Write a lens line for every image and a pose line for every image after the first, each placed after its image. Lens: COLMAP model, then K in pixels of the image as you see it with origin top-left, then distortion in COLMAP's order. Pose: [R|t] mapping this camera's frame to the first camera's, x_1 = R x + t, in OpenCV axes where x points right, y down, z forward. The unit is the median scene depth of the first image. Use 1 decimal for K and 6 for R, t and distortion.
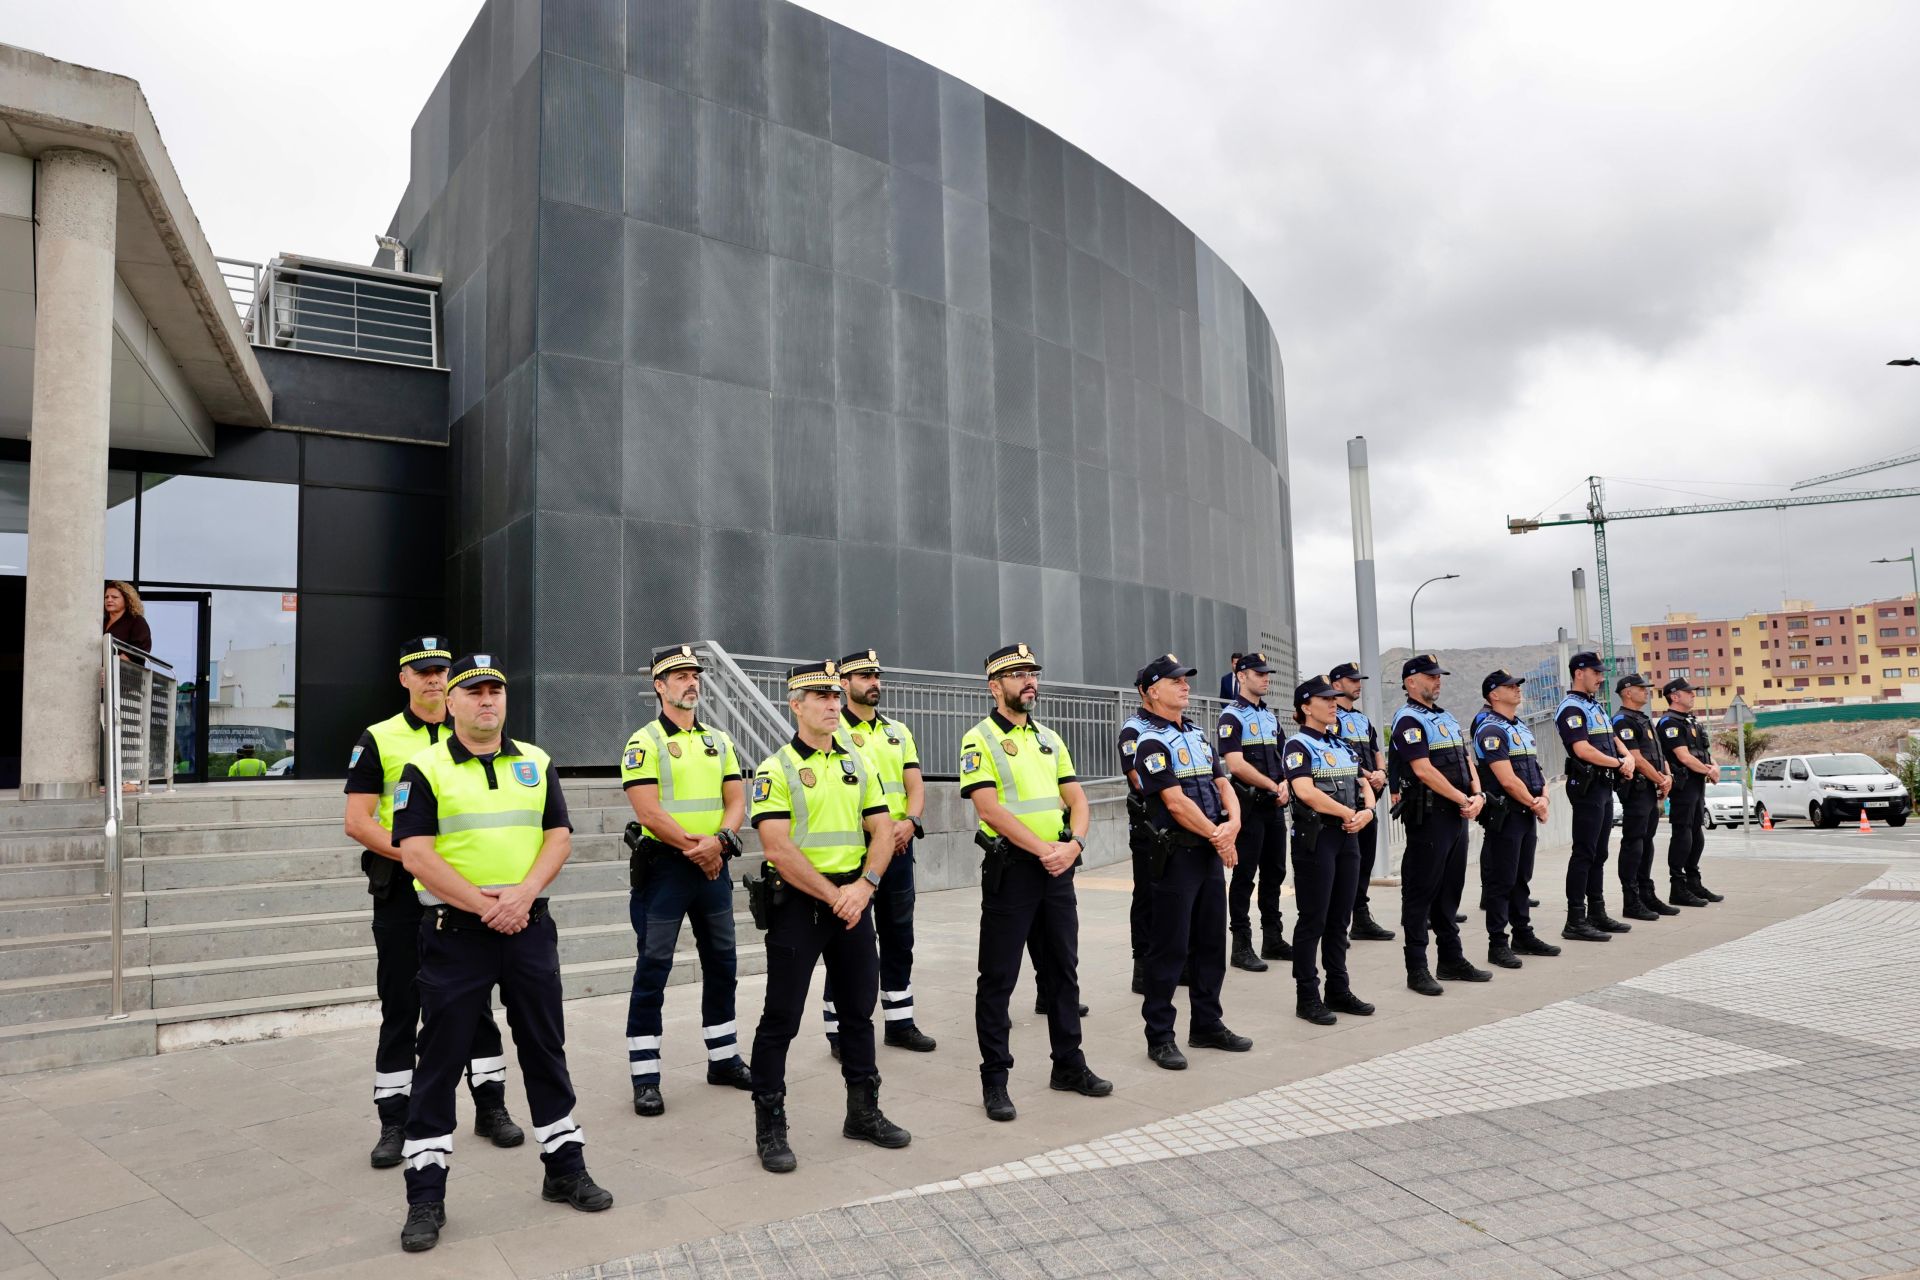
lens RADIAL K [[1353.1, 0, 962.6], [0, 1353.1, 649.6], [0, 0, 1]] dist [-0.069592, 0.025512]
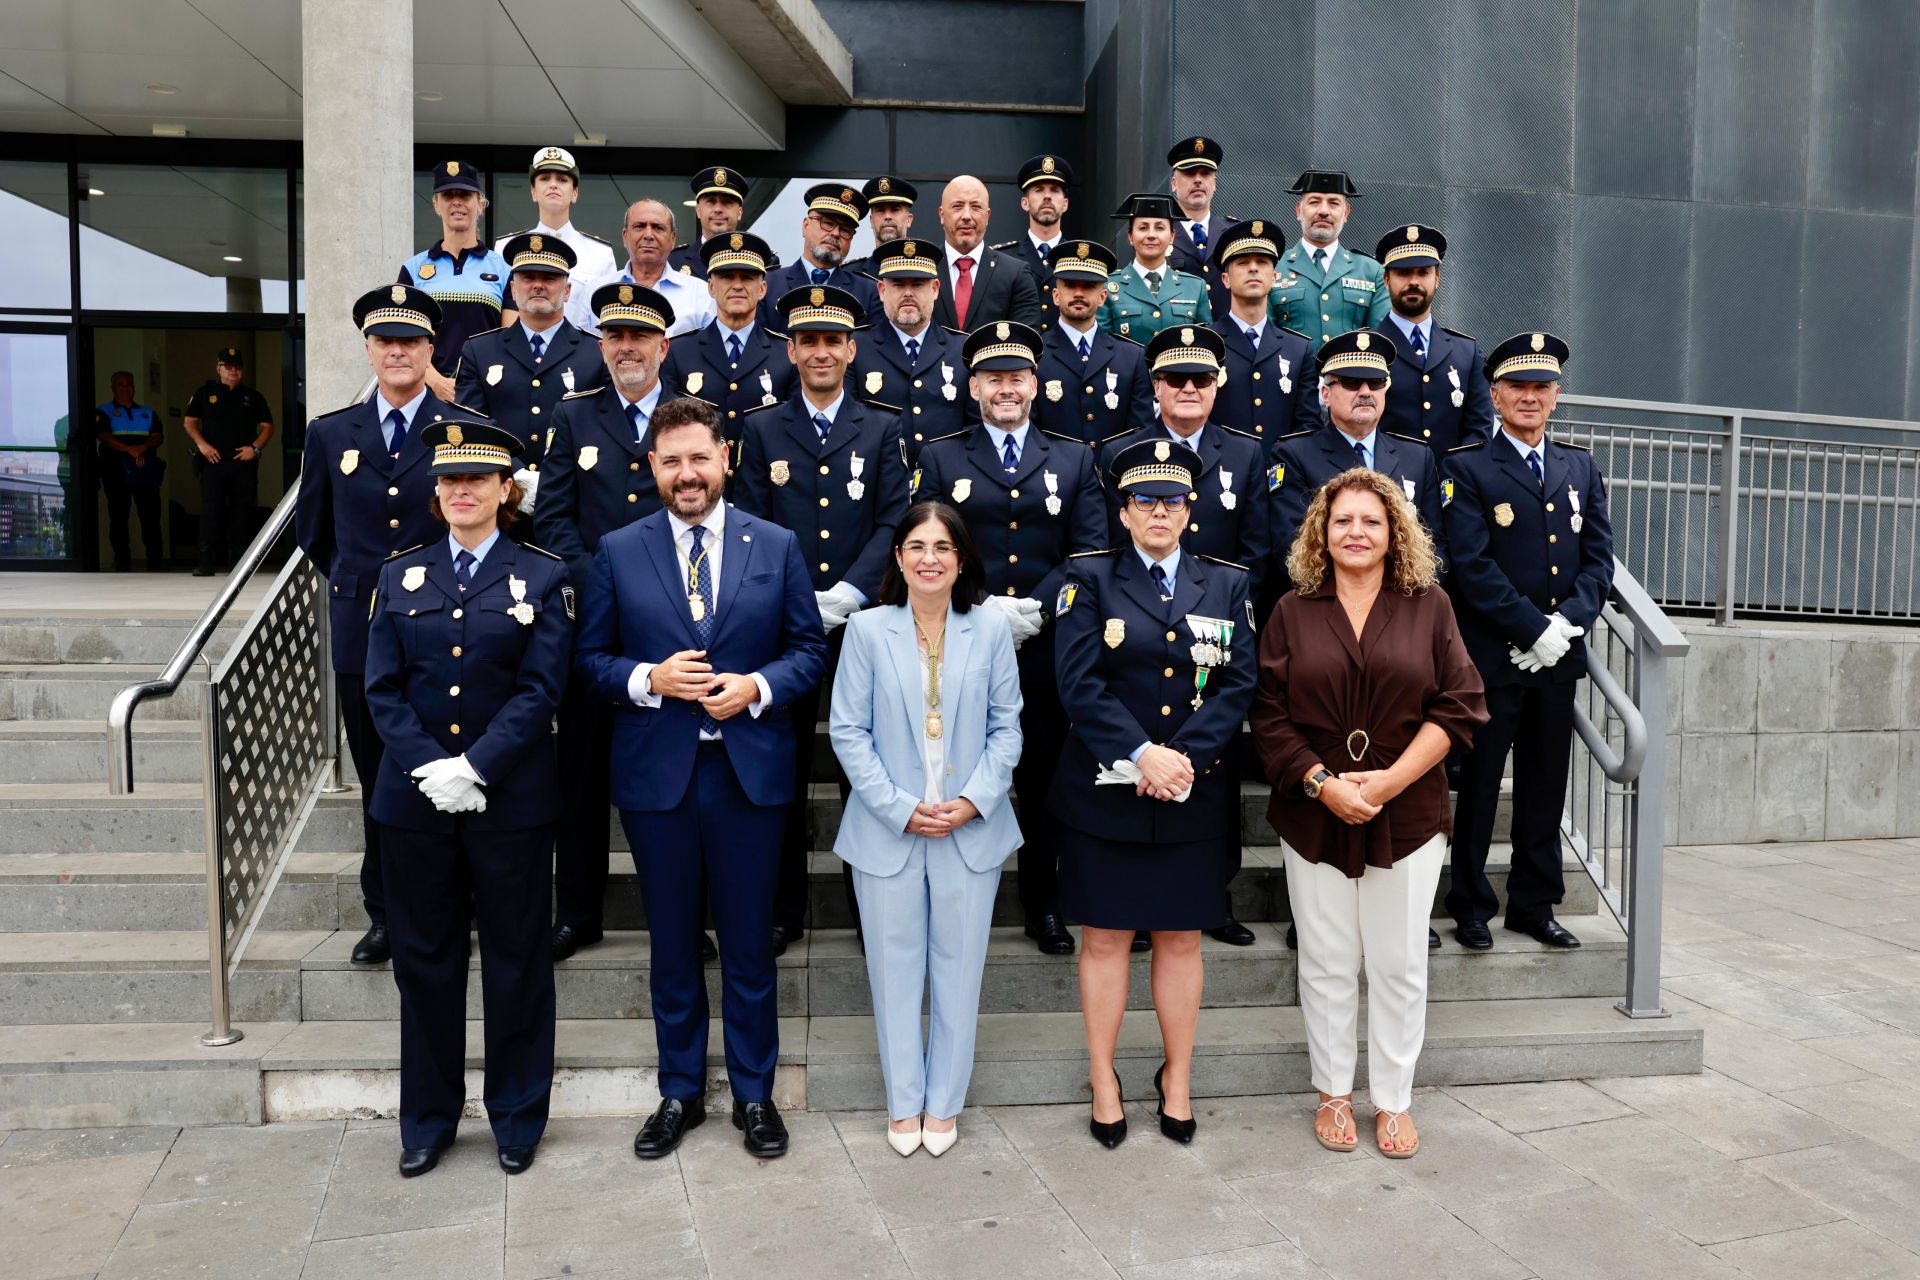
lens RADIAL K [[1572.9, 0, 881.5], [0, 1572.9, 640.6], [0, 0, 1]] dist [-0.040619, 0.022765]
pose [[0.851544, 0.063144, -0.520467, -0.030403], [0.011153, 0.990315, 0.138393, 0.010526], [0.524165, -0.123653, 0.842592, 0.239531]]
